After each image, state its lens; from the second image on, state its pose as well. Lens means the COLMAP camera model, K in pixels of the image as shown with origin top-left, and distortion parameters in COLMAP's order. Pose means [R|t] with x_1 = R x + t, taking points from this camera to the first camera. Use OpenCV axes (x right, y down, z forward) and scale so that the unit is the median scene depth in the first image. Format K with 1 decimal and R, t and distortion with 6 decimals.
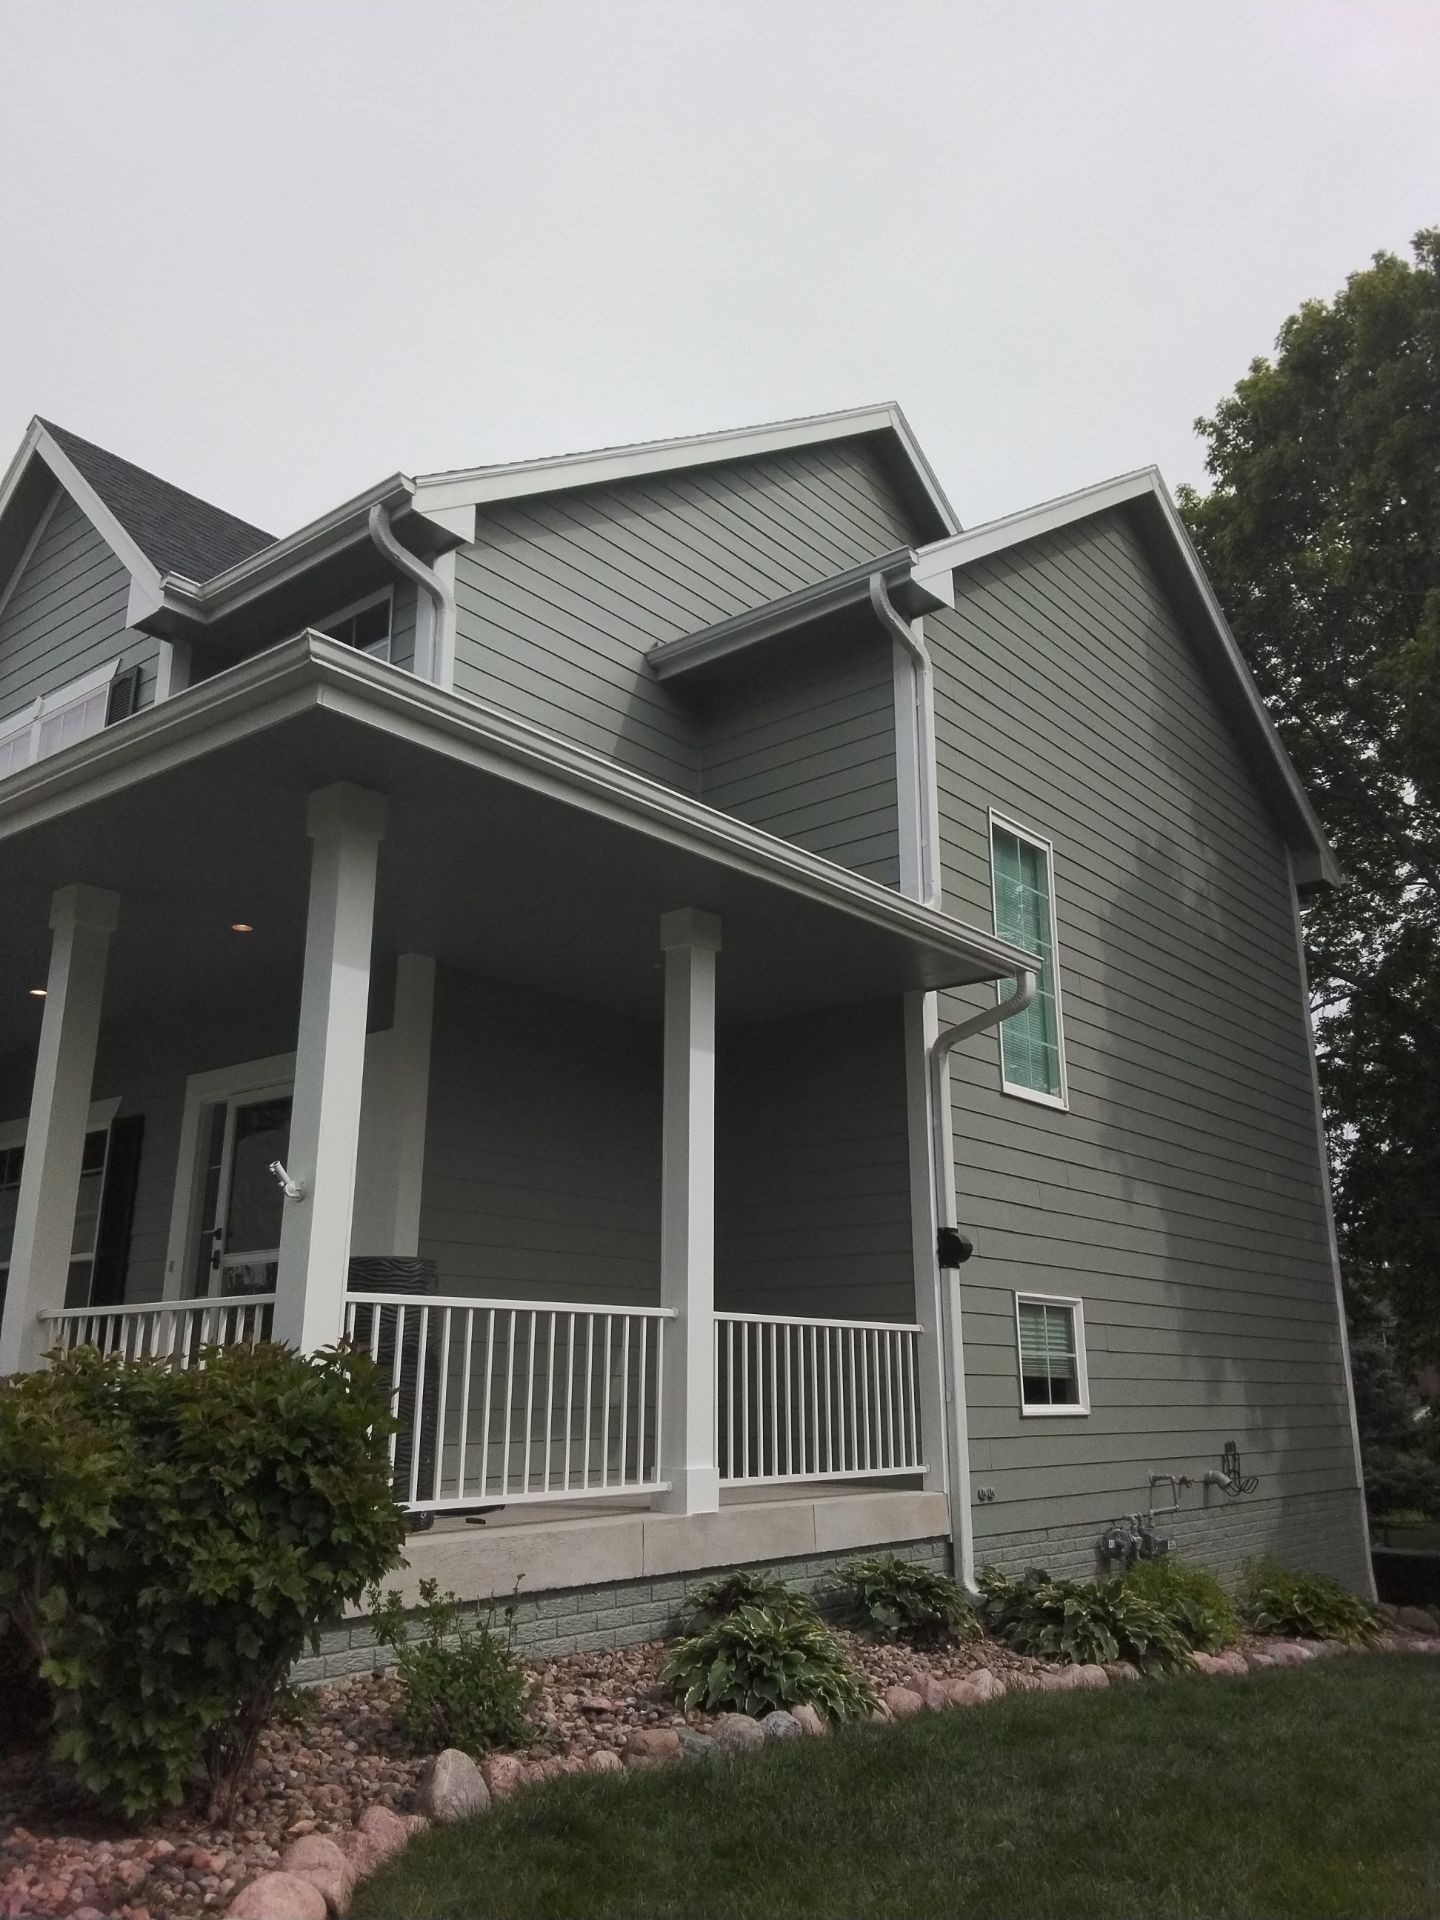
lens RADIAL K [[1493.0, 0, 720.0], [0, 1493.0, 960.0], [0, 0, 1]] dist [0.127304, -0.174112]
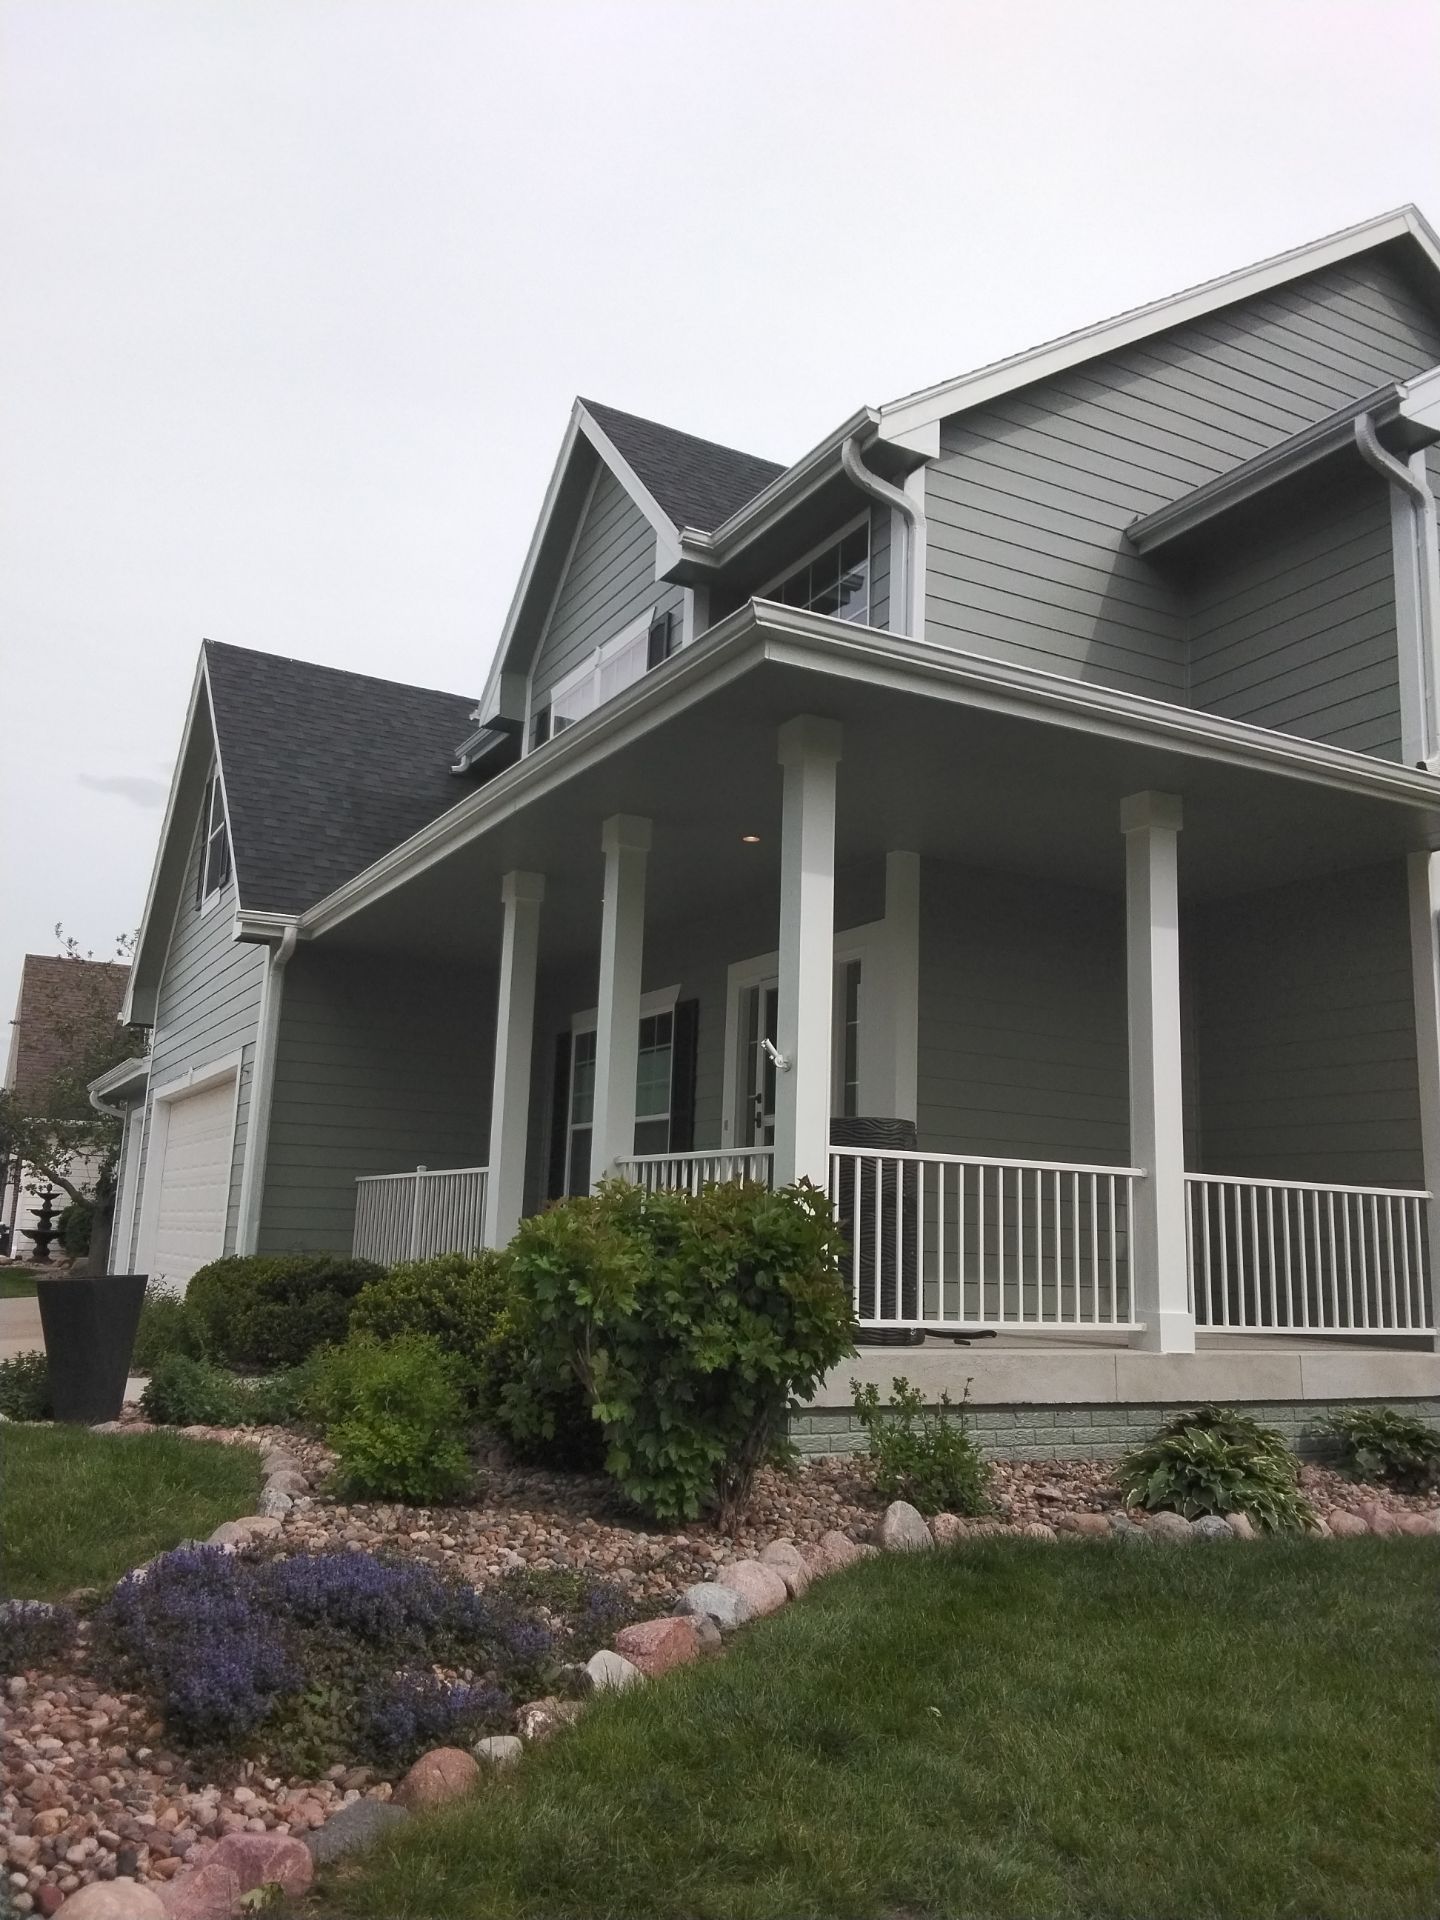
lens RADIAL K [[1493.0, 0, 720.0], [0, 1493.0, 960.0], [0, 0, 1]] dist [0.127304, -0.174112]
pose [[0.928559, -0.037354, -0.369300, 0.093001], [0.068883, 0.994983, 0.072556, -0.015447], [0.364737, -0.092811, 0.926473, -0.096186]]
